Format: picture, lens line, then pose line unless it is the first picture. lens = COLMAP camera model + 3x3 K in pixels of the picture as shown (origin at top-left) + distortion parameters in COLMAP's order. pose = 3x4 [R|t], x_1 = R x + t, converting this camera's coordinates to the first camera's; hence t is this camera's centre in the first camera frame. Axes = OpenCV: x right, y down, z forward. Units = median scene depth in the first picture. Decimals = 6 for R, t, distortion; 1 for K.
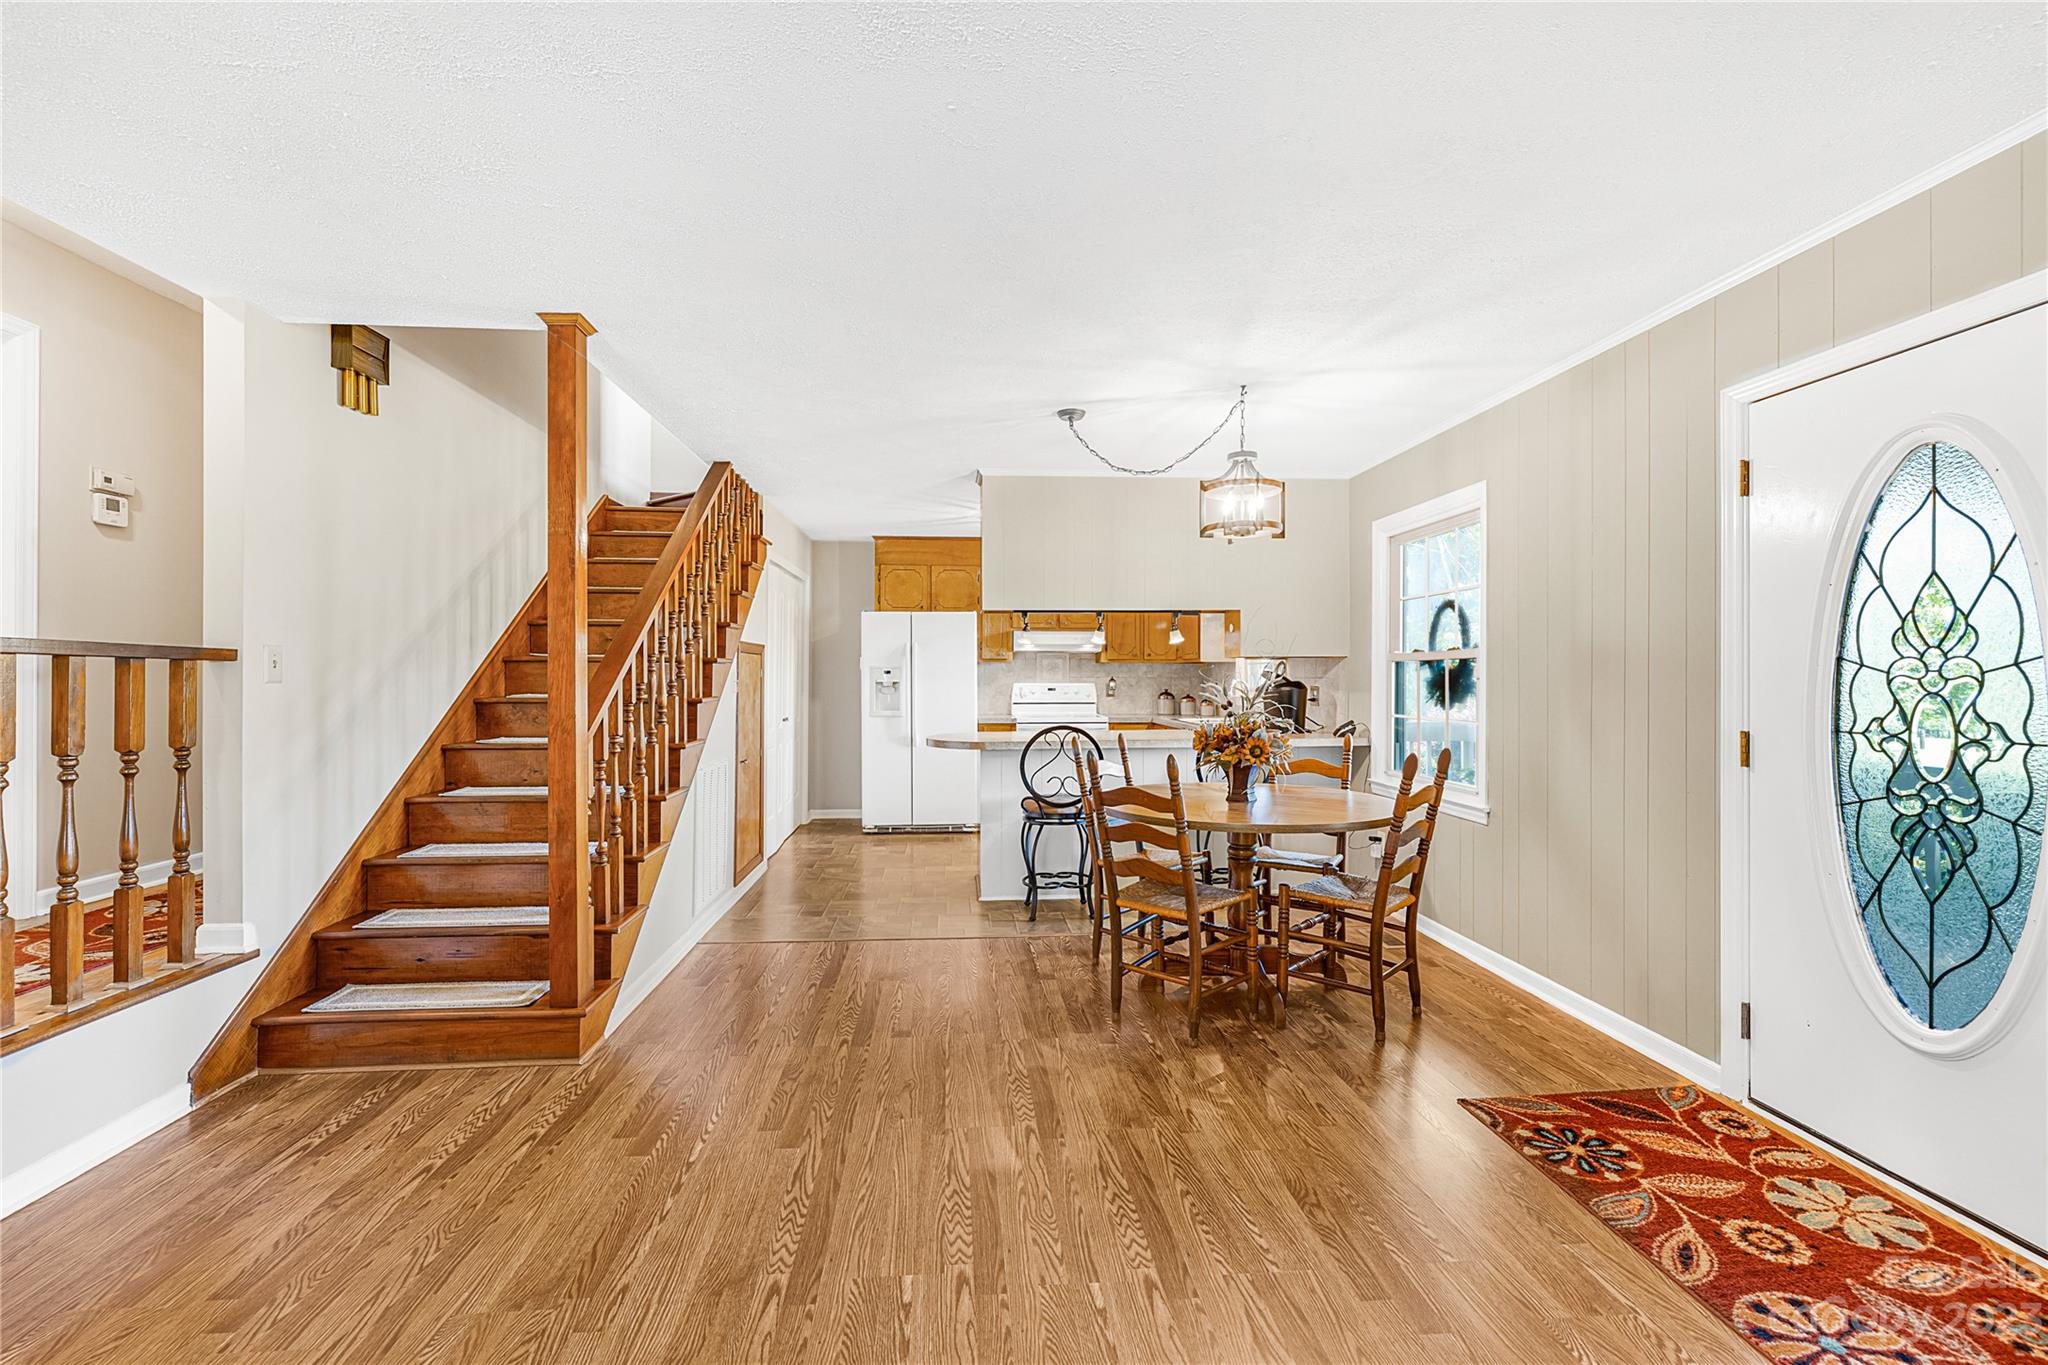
lens RADIAL K [[871.0, 0, 996.9], [0, 871.0, 675.9], [0, 0, 1]] dist [-0.001417, 0.000682]
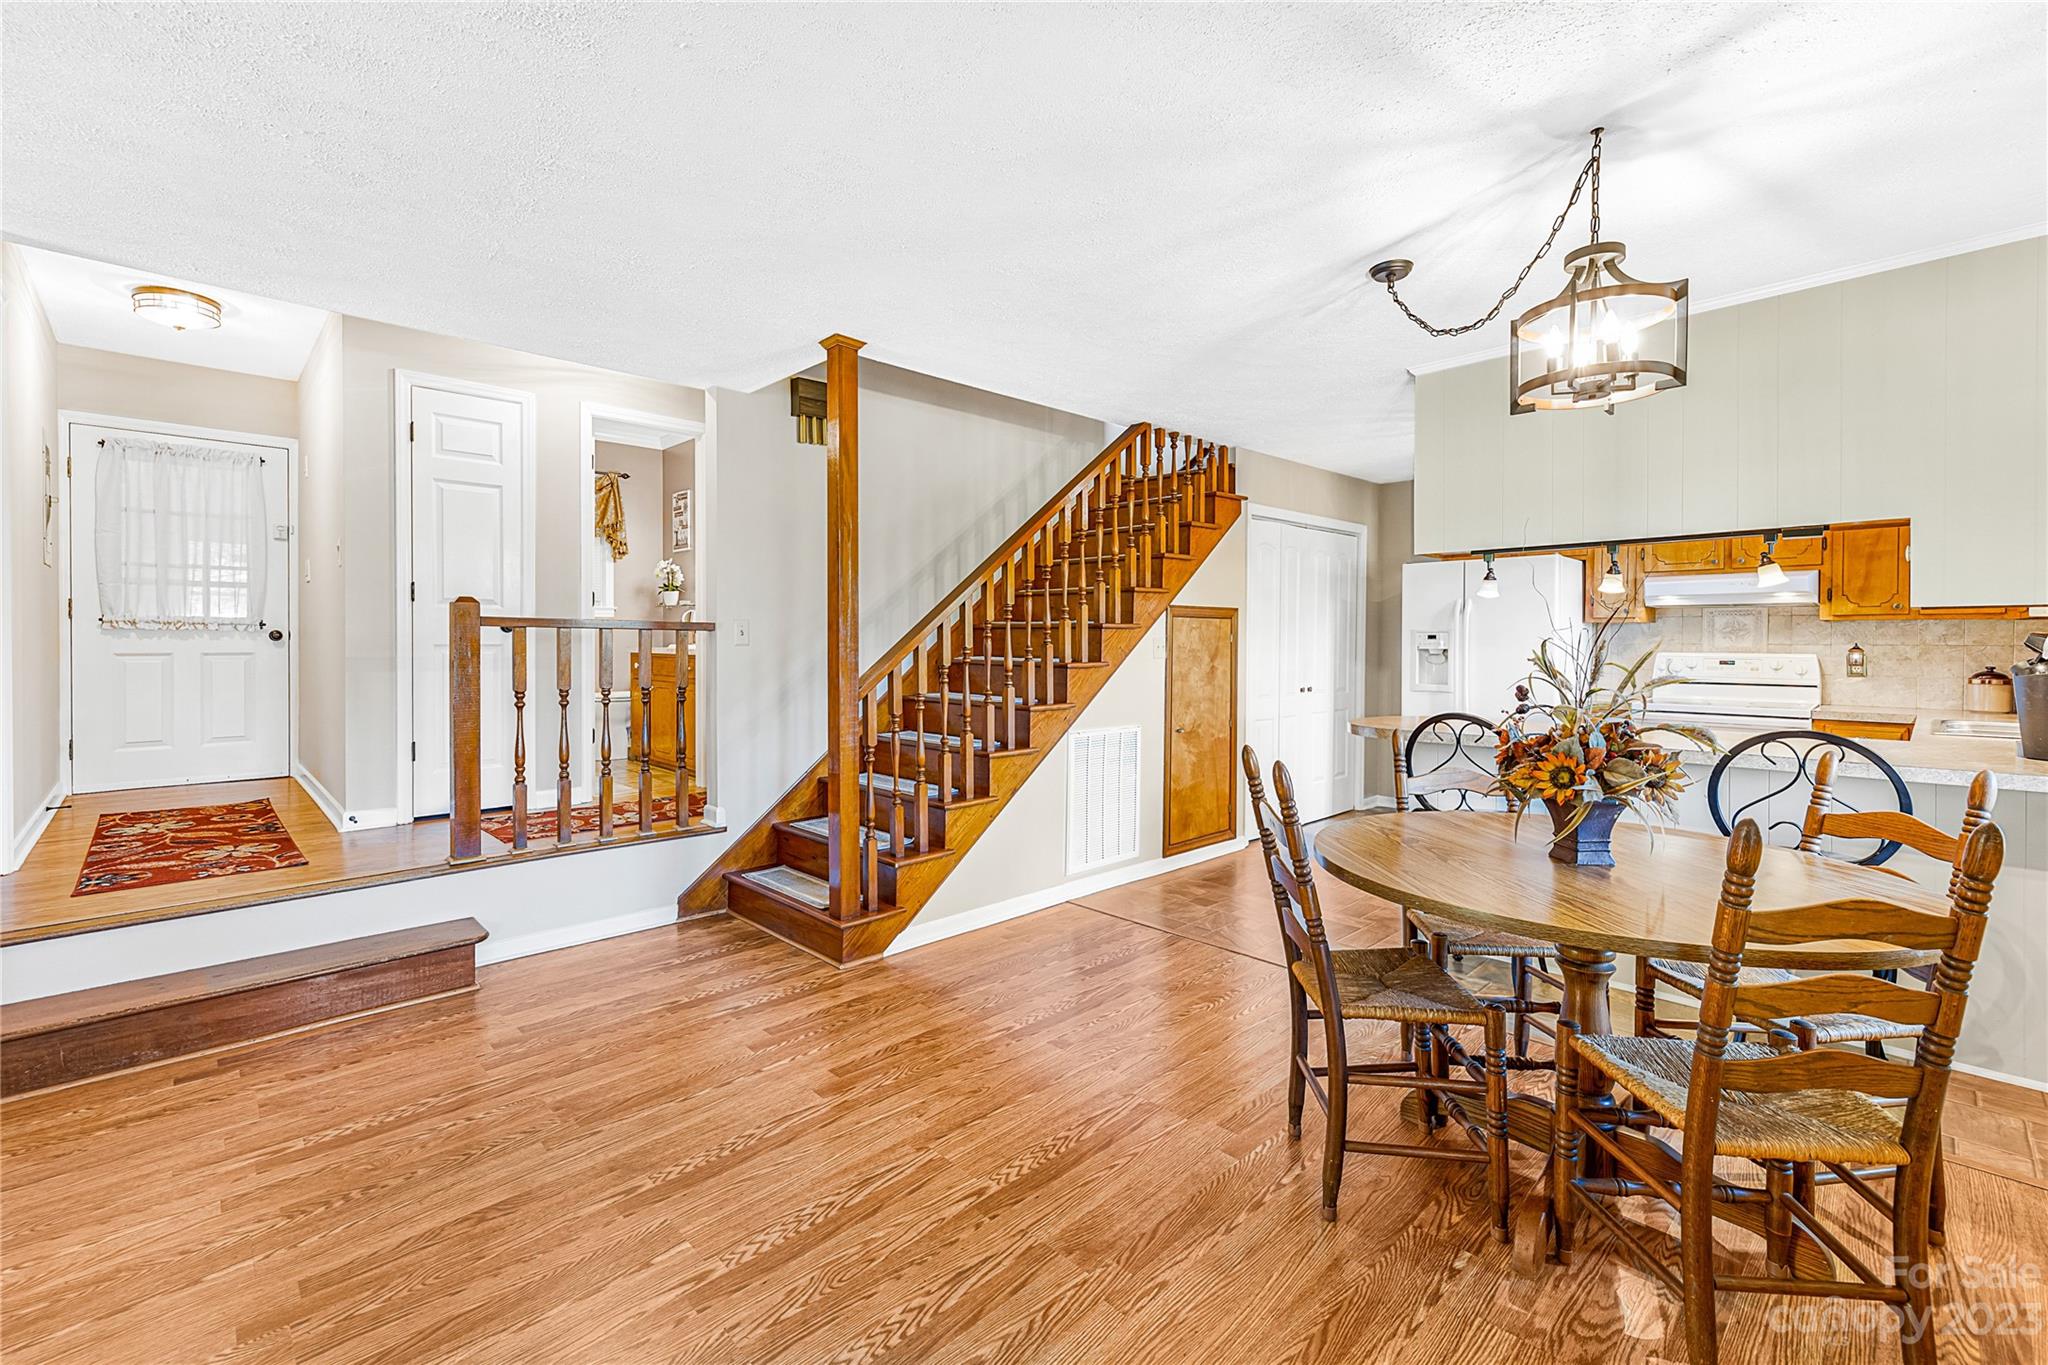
lens RADIAL K [[871.0, 0, 991.0], [0, 871.0, 649.3], [0, 0, 1]] dist [-0.001417, 0.000682]
pose [[0.639574, 0.008518, -0.768683, 0.494909], [-0.000974, 0.999947, 0.010269, -0.001650], [0.768729, -0.005819, 0.639548, 0.354256]]
